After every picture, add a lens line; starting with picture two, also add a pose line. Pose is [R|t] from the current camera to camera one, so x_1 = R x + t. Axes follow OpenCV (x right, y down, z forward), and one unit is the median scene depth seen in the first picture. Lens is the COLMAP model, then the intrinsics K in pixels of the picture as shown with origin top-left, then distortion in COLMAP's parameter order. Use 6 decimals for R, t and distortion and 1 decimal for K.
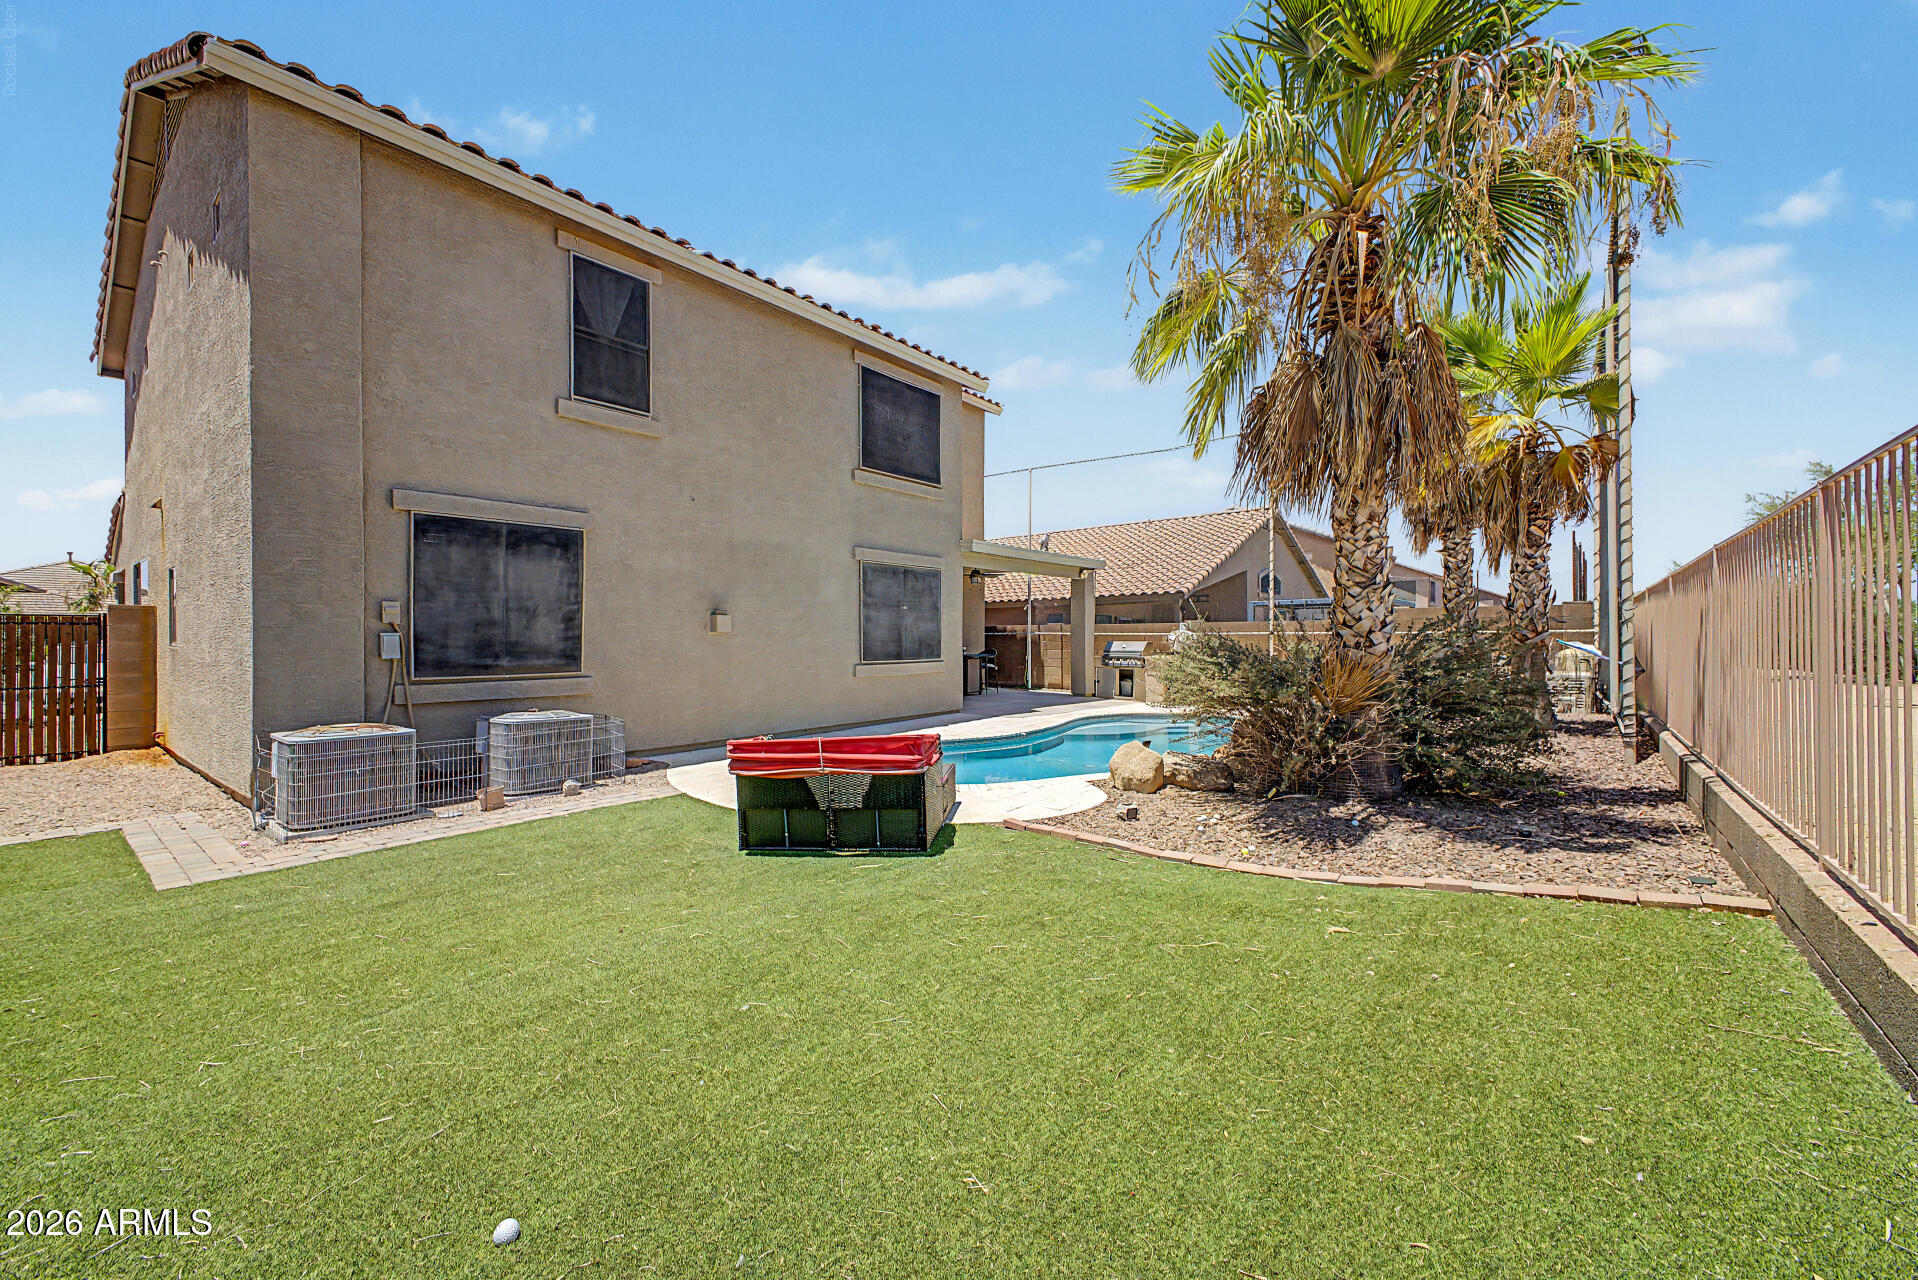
lens RADIAL K [[762.1, 0, 959.4], [0, 762.1, 642.1], [0, 0, 1]] dist [-0.000999, -0.000088]
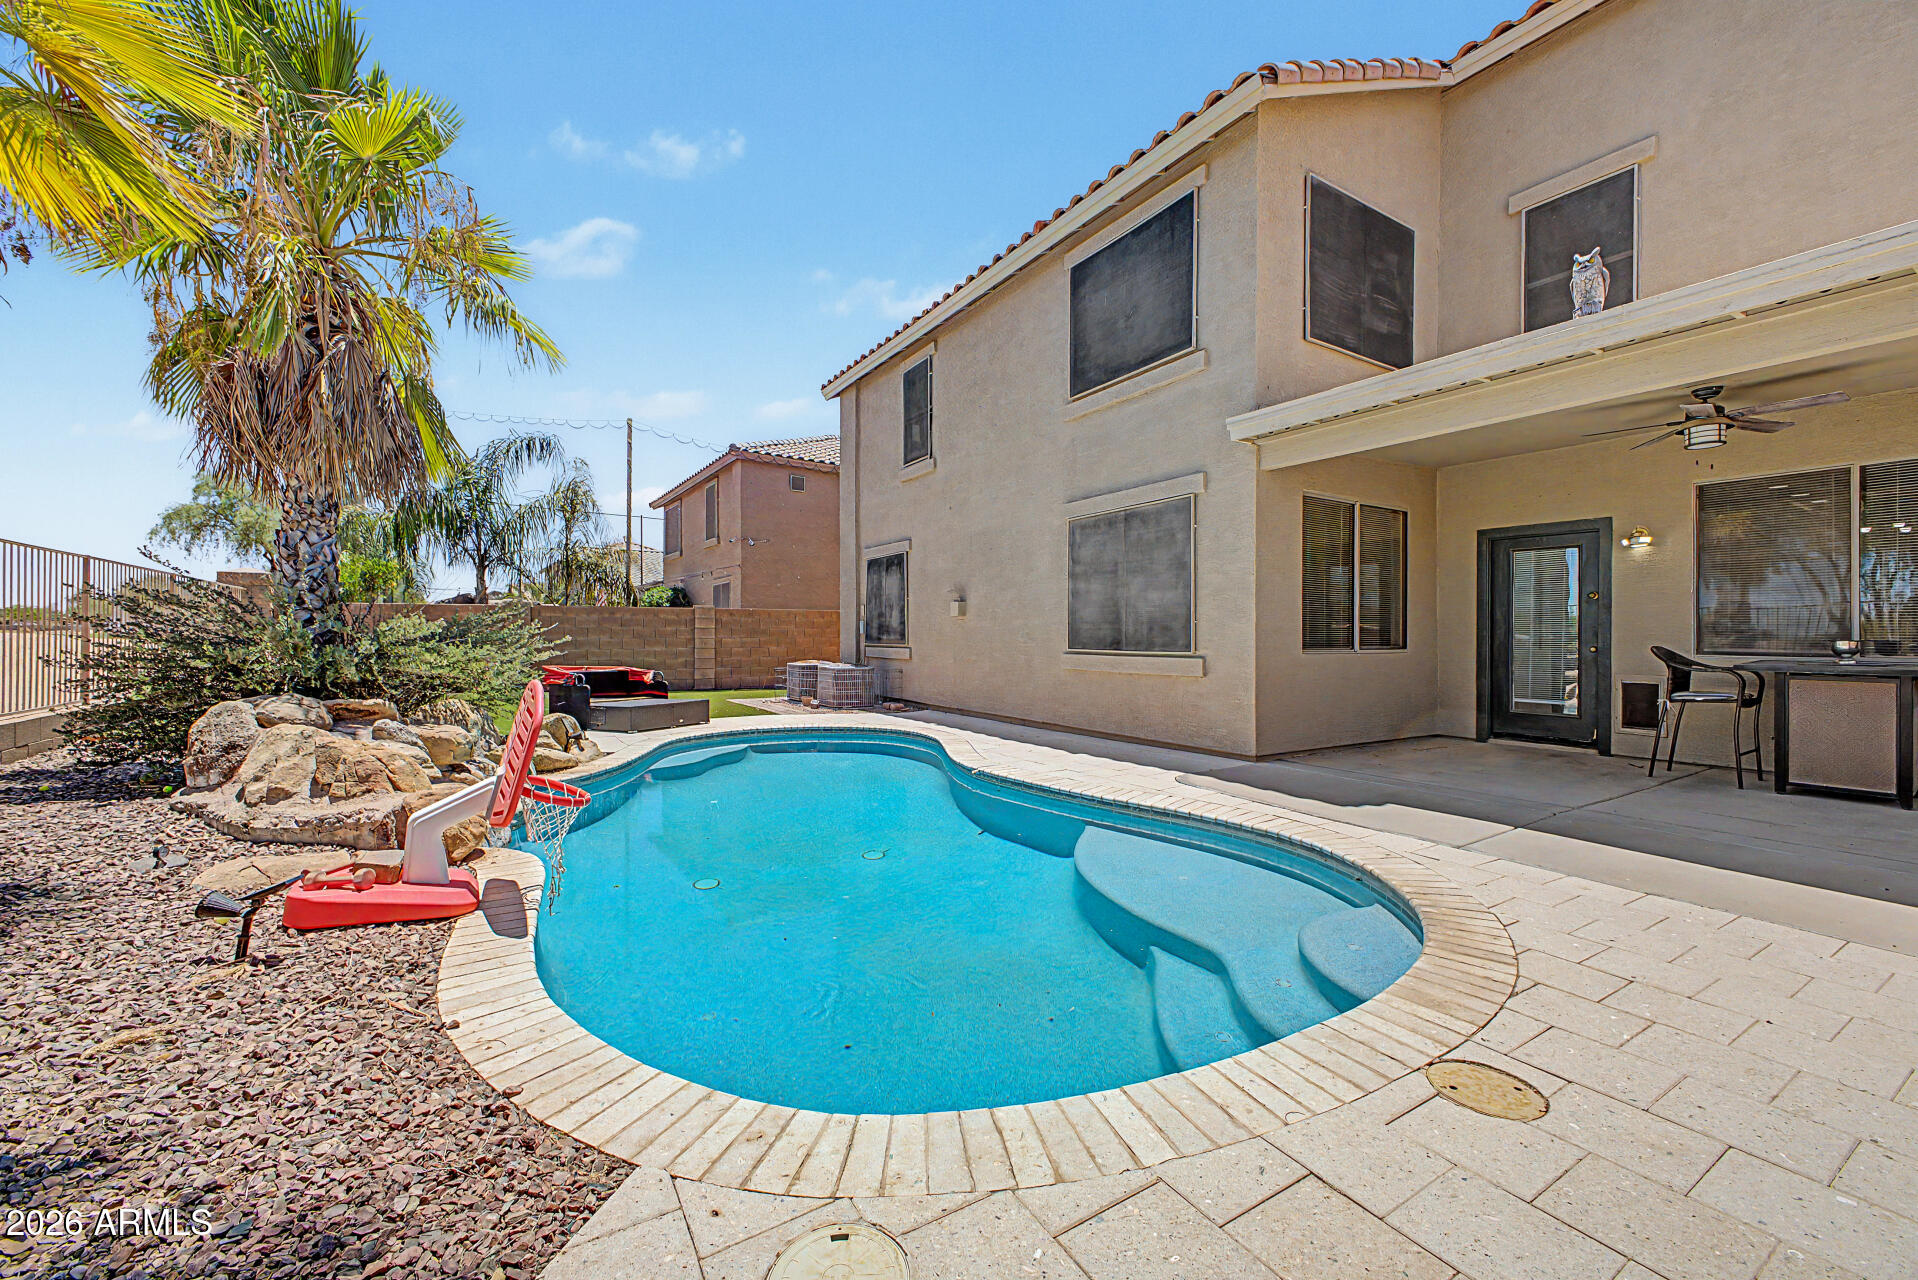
lens RADIAL K [[762.1, 0, 959.4], [0, 762.1, 642.1], [0, 0, 1]] dist [-0.000999, -0.000088]
pose [[-0.331459, 0.004373, -0.943459, 0.615810], [-0.013994, 0.999856, 0.009550, 0.011866], [0.943366, 0.016368, -0.331350, 1.108299]]
